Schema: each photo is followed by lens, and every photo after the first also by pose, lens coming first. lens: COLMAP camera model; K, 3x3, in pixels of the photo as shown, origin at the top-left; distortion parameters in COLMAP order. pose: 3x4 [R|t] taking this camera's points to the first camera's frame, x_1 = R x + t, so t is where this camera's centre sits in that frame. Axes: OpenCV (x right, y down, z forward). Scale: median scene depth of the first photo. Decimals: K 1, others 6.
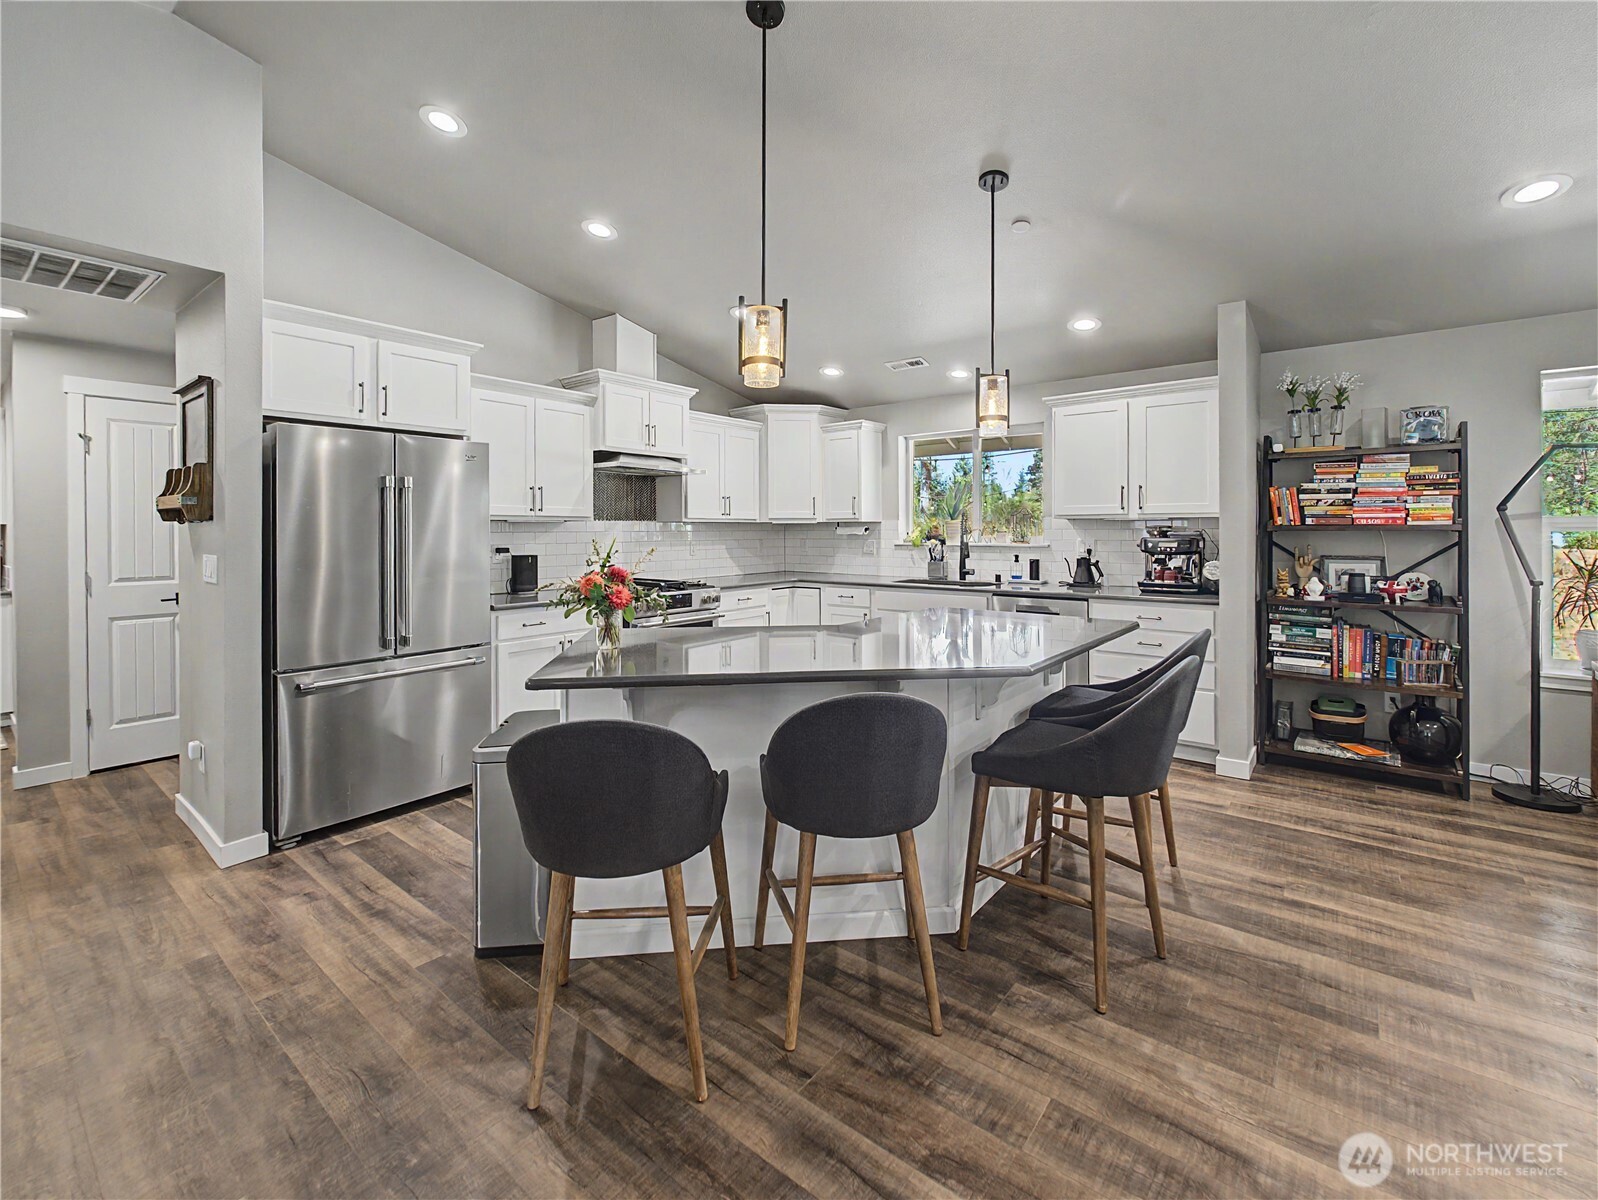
lens RADIAL K [[696.6, 0, 799.9], [0, 696.6, 531.3], [0, 0, 1]] dist [-0.000616, -0.000736]
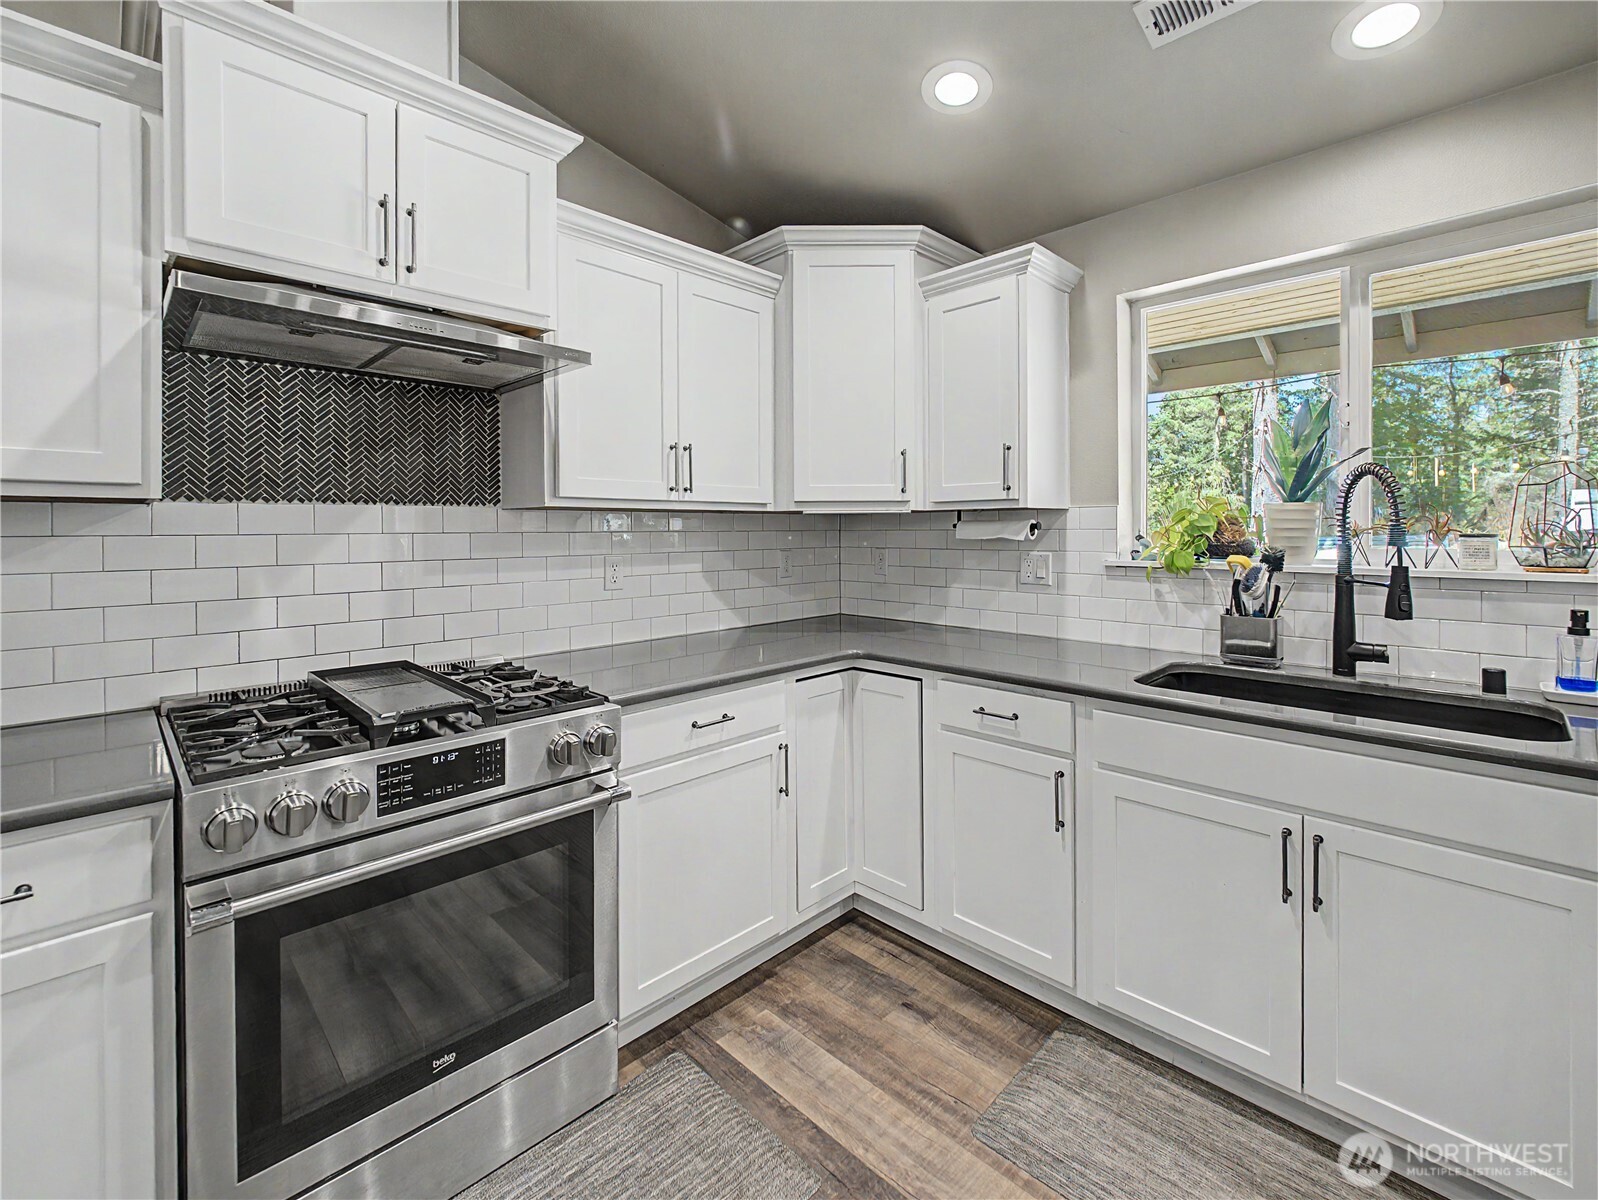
lens RADIAL K [[696.6, 0, 799.9], [0, 696.6, 531.3], [0, 0, 1]] dist [-0.000616, -0.000736]
pose [[0.993624, 0.001375, -0.112737, 0.005292], [-0.000950, 0.999992, 0.003826, -0.001835], [0.112741, -0.003694, 0.993618, 0.577675]]
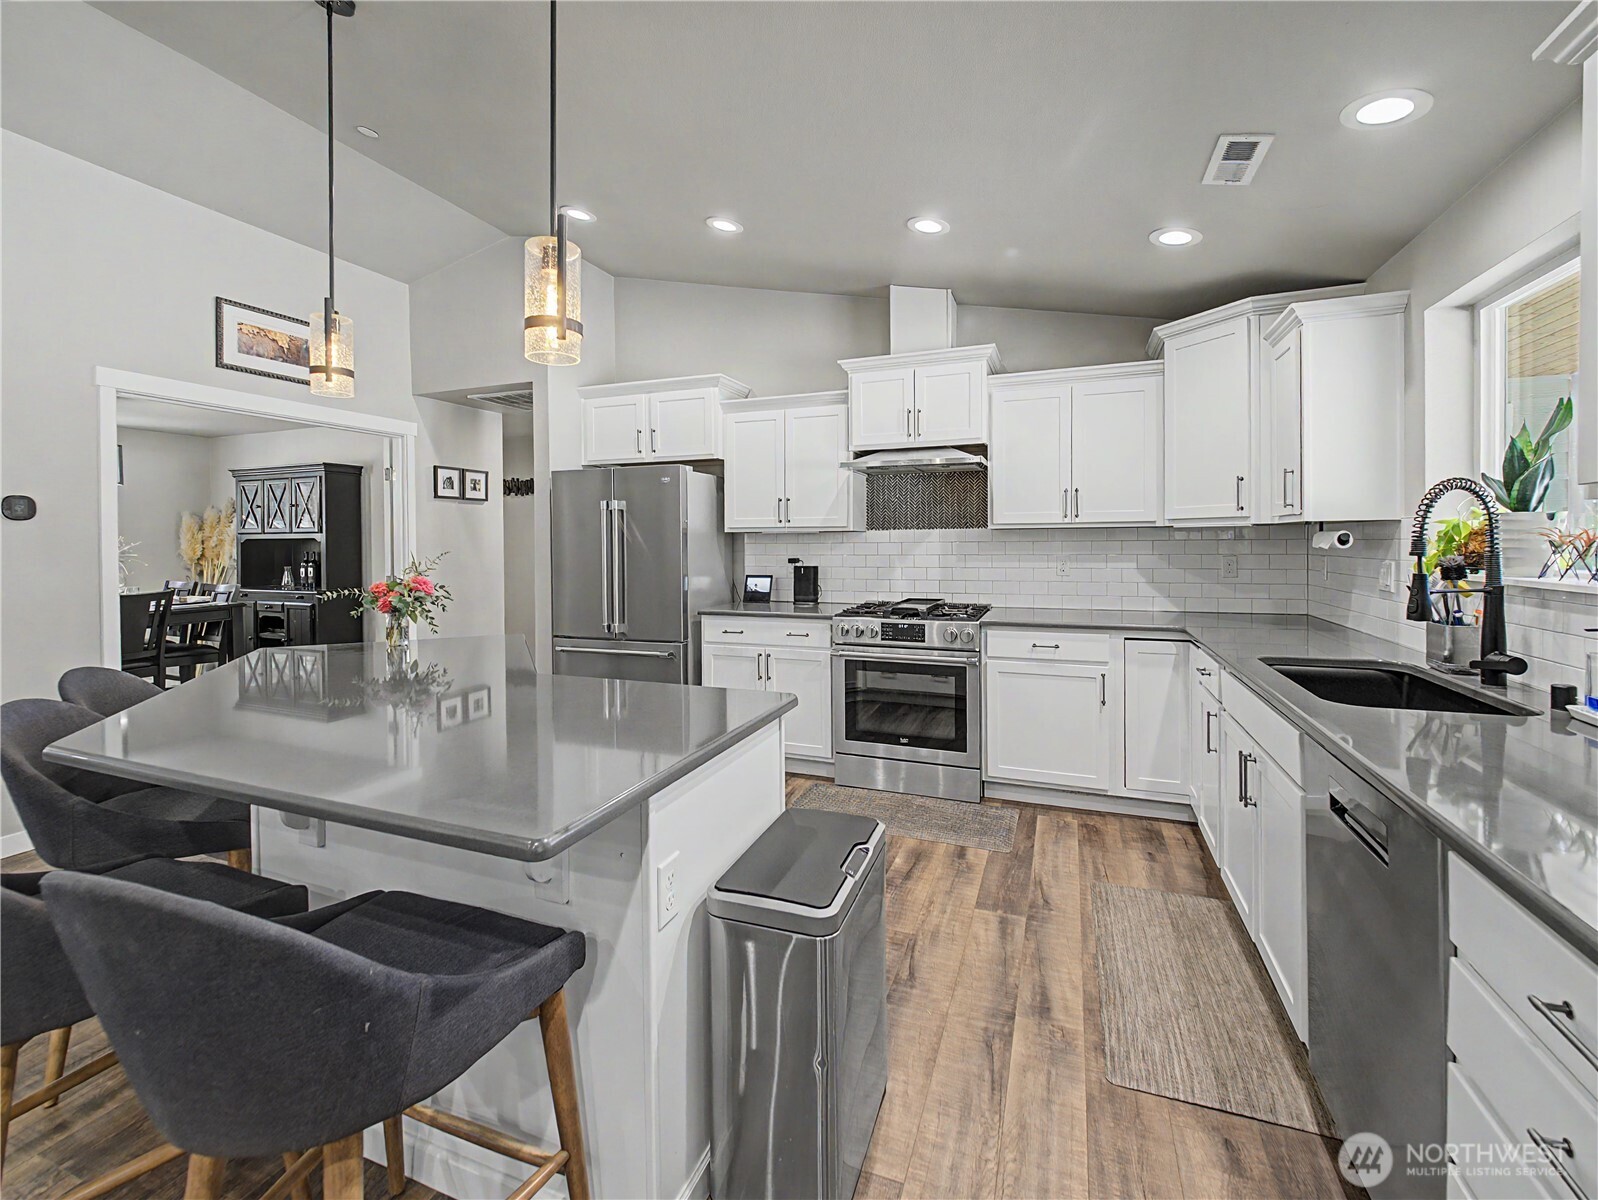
lens RADIAL K [[696.6, 0, 799.9], [0, 696.6, 531.3], [0, 0, 1]] dist [-0.000616, -0.000736]
pose [[0.301266, -0.009529, -0.953493, 0.419824], [0.007287, 0.999944, -0.007691, -0.005838], [0.953512, -0.004631, 0.301318, 0.520543]]
